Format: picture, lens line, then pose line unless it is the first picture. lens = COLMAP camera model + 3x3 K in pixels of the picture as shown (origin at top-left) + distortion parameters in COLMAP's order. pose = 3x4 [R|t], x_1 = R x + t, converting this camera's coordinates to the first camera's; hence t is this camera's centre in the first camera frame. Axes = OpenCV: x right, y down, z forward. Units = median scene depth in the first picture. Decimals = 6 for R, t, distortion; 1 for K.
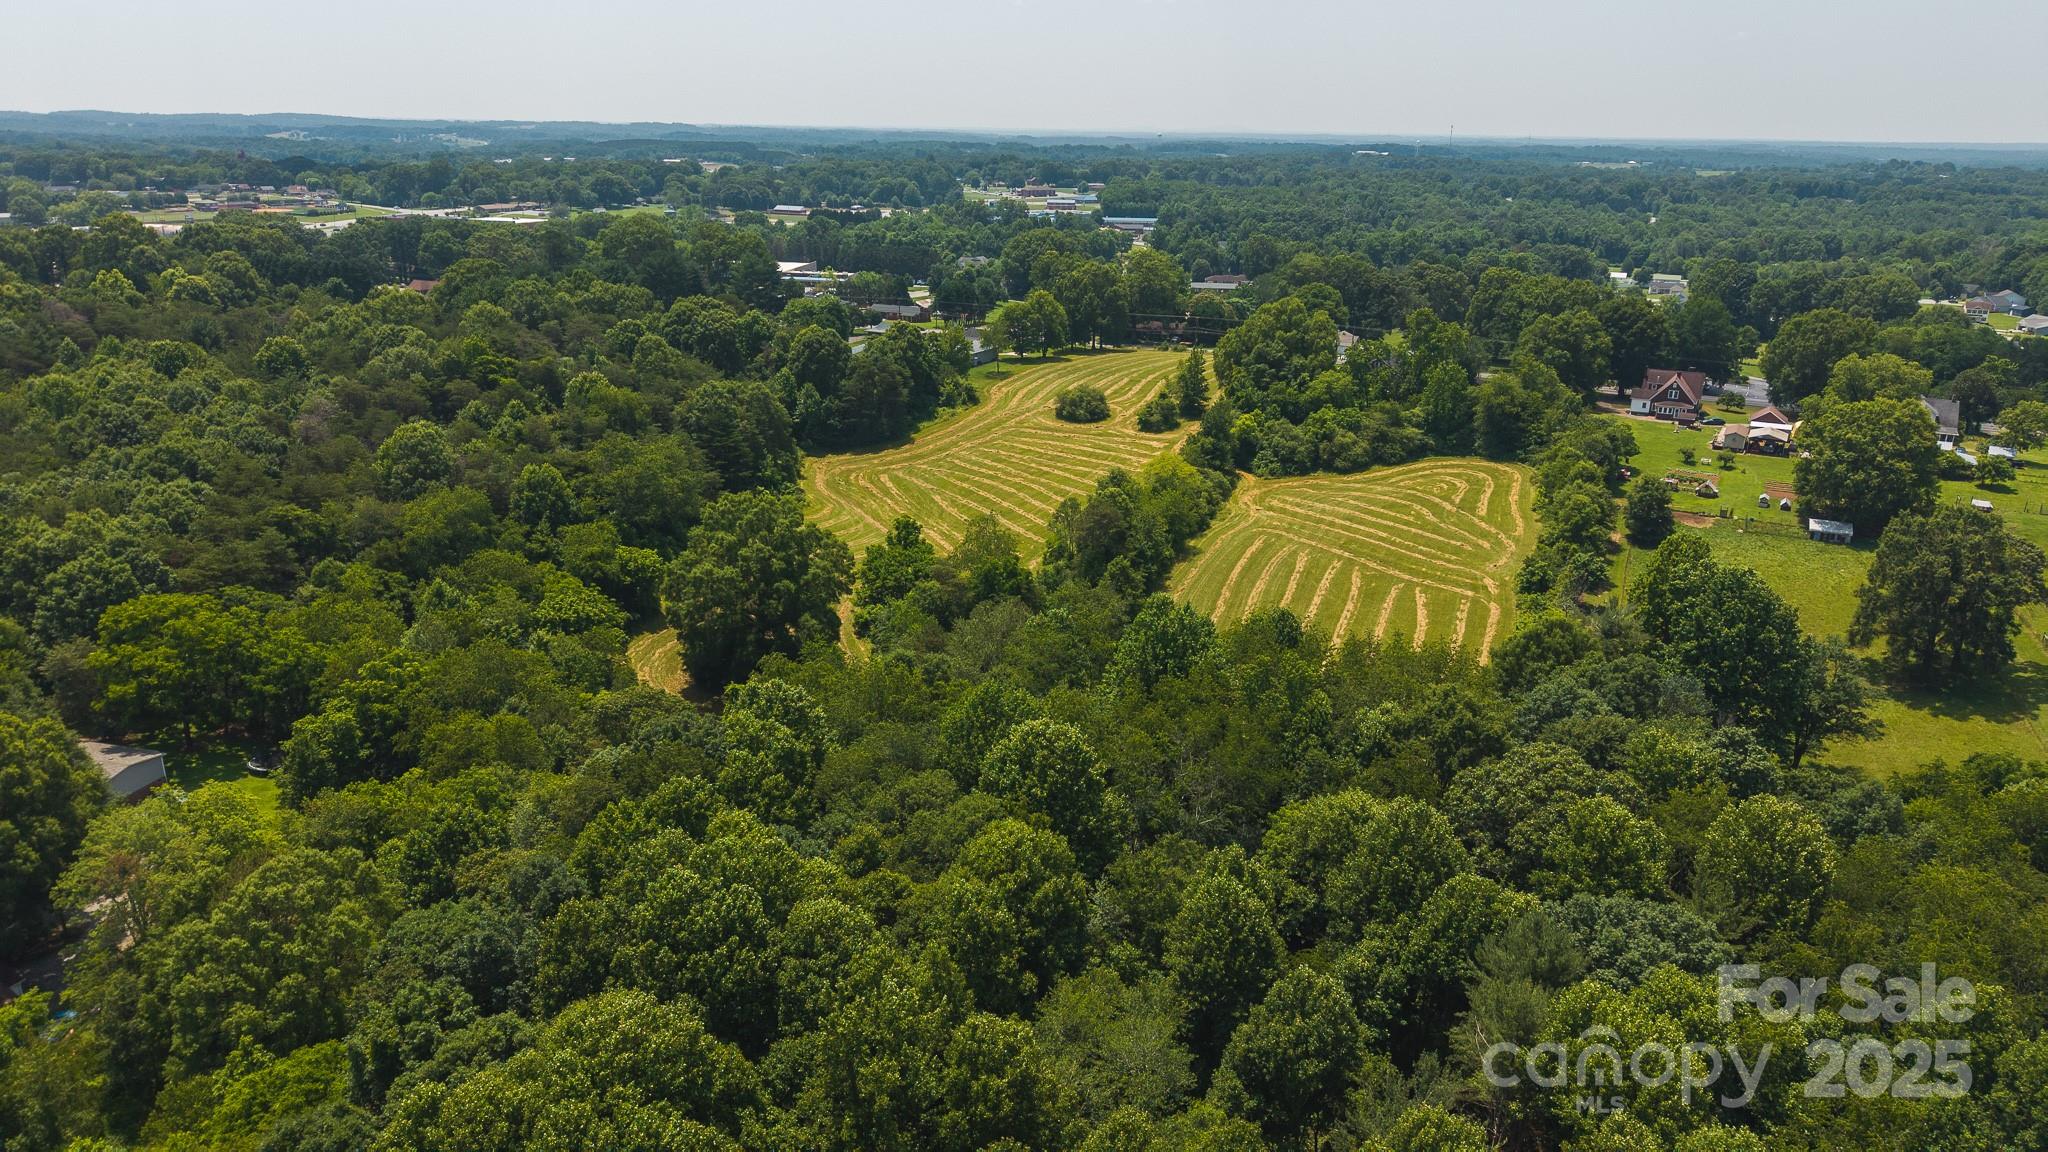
lens RADIAL K [[1394.9, 0, 1024.0], [0, 1394.9, 576.0], [0, 0, 1]] dist [0.099486, -0.173865]
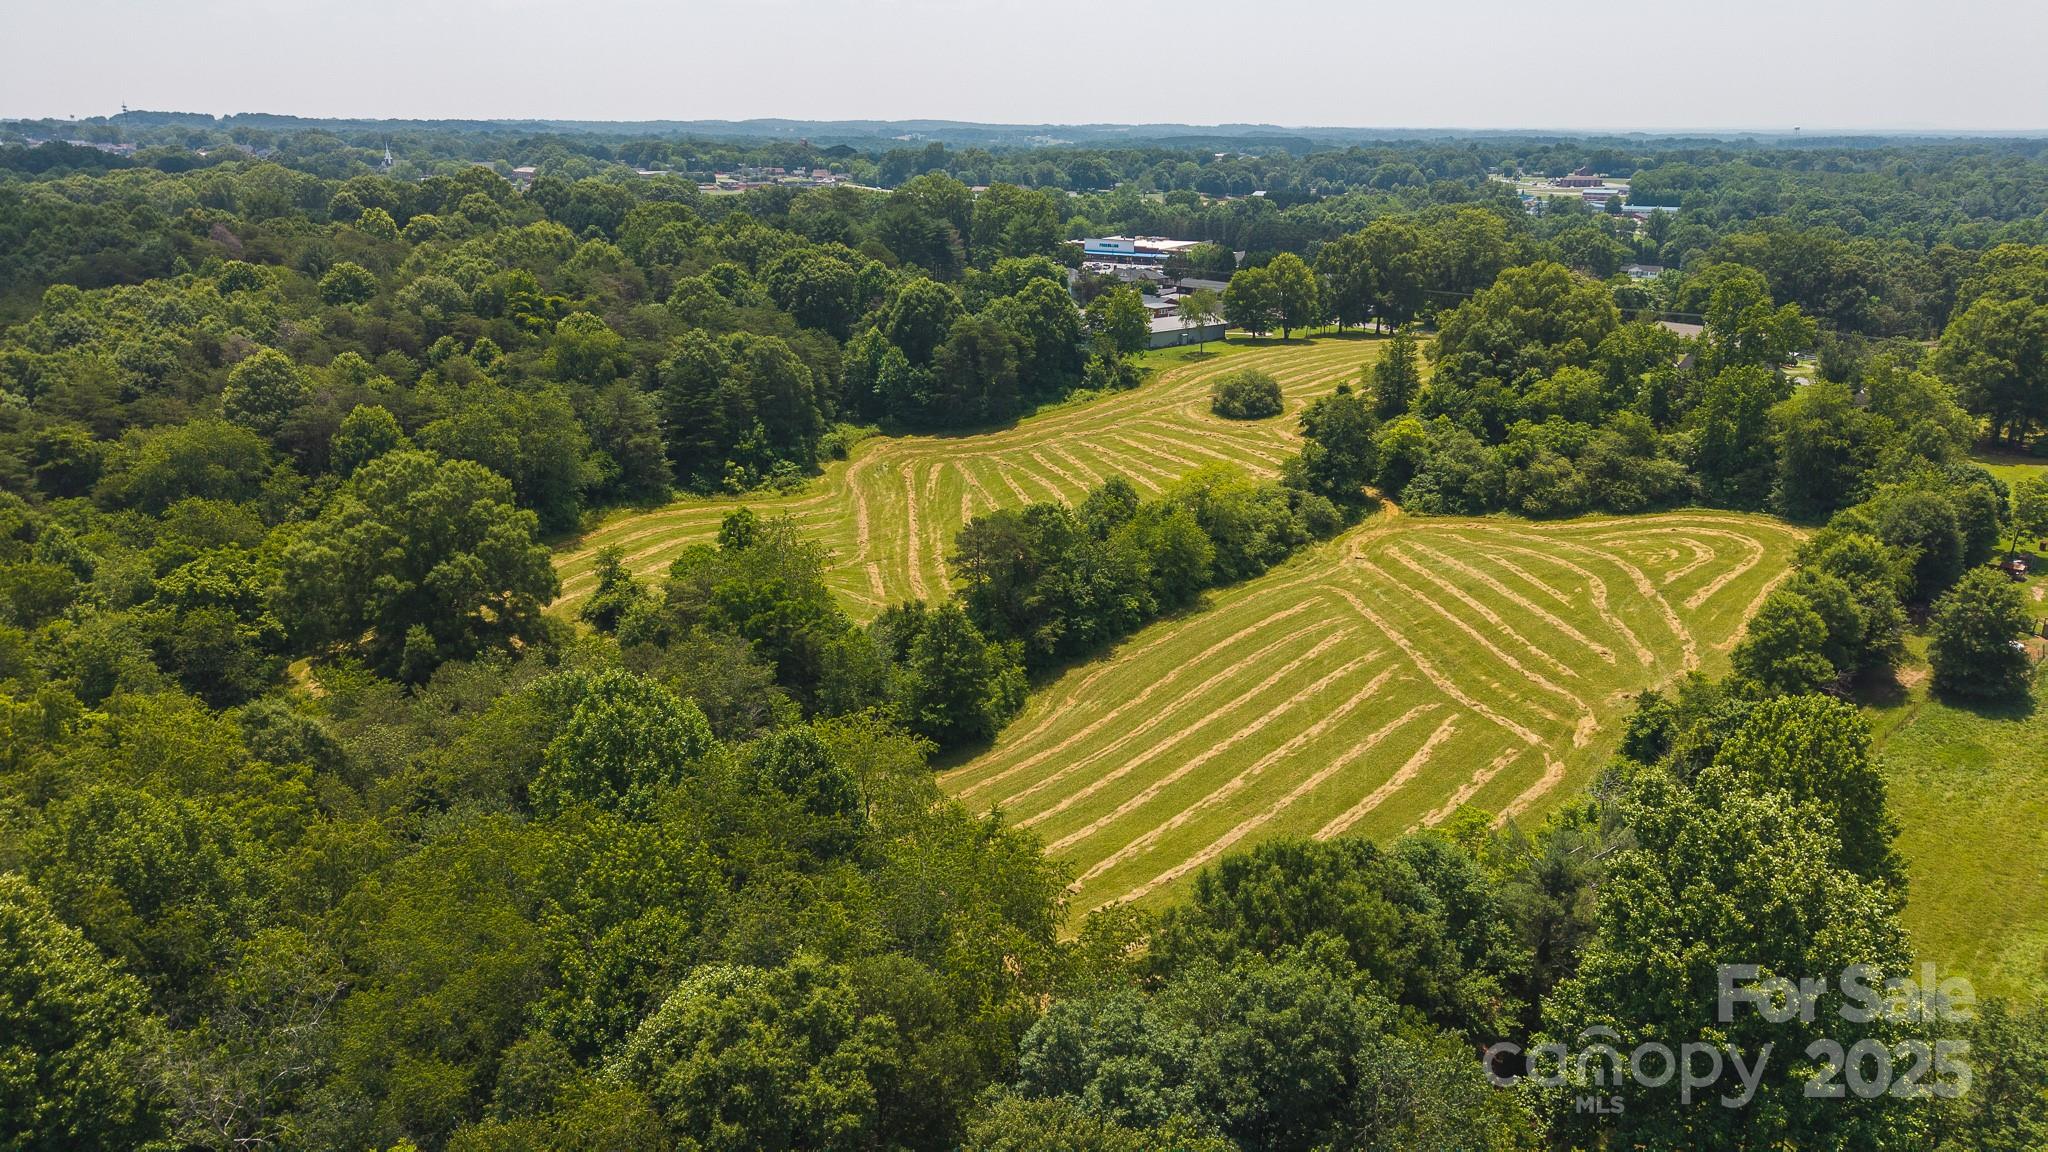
lens RADIAL K [[1396.6, 0, 1024.0], [0, 1396.6, 576.0], [0, 0, 1]] dist [0.003068, 0.003678]
pose [[0.913159, 0.114399, -0.391221, 0.264253], [-0.115768, 0.993071, 0.020173, -0.031810], [0.390818, 0.026870, 0.920076, 0.301840]]
